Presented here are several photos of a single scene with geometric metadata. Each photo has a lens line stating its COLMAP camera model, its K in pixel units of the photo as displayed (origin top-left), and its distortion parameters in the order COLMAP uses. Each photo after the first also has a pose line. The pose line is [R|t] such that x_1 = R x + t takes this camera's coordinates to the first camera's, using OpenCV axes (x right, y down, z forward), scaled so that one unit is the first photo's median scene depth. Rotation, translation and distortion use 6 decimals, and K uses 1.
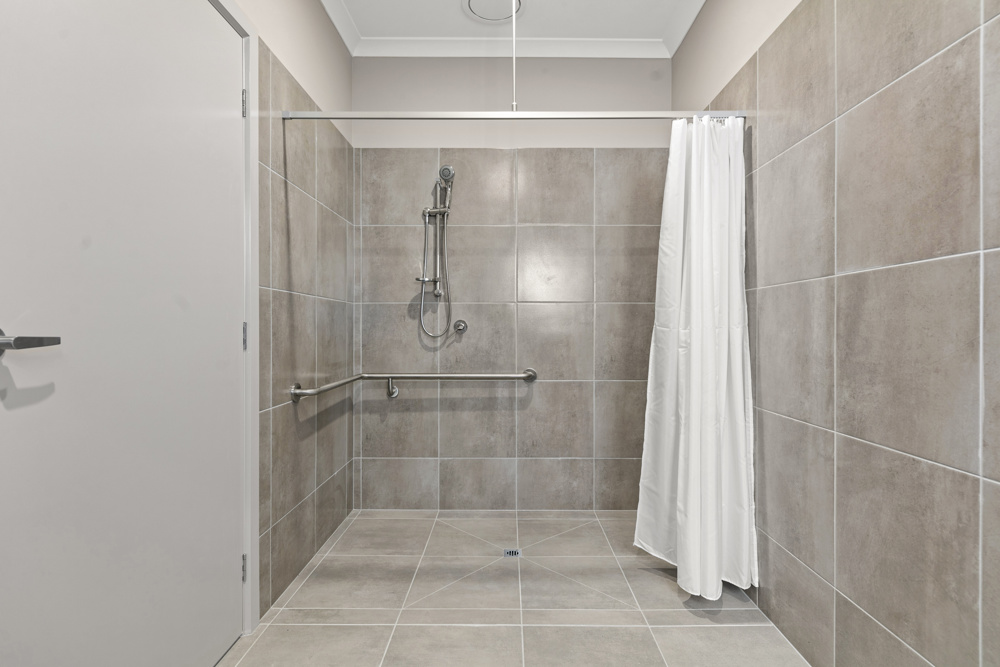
lens RADIAL K [[492.4, 0, 498.0], [0, 492.4, 328.9], [0, 0, 1]] dist [-0.000696, 0.000922]
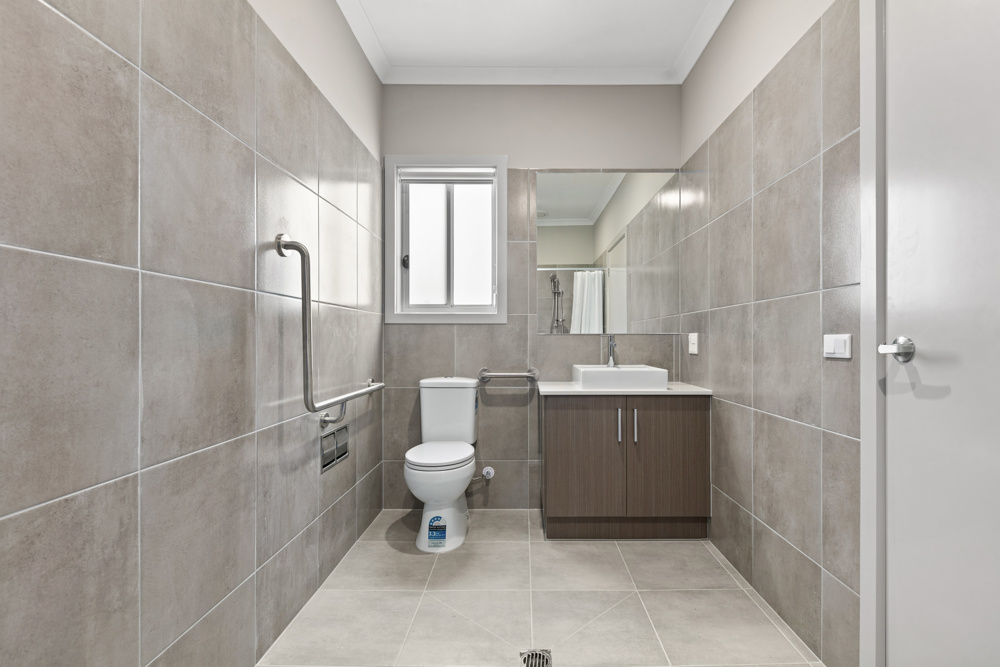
lens RADIAL K [[461.4, 0, 505.3], [0, 461.4, 340.4], [0, 0, 1]] dist [0.004077, -0.000051]
pose [[-0.999791, -0.000843, 0.020423, 0.123259], [-0.000838, 1.000000, 0.000223, 0.002175], [-0.020423, 0.000206, -0.999791, 2.003736]]
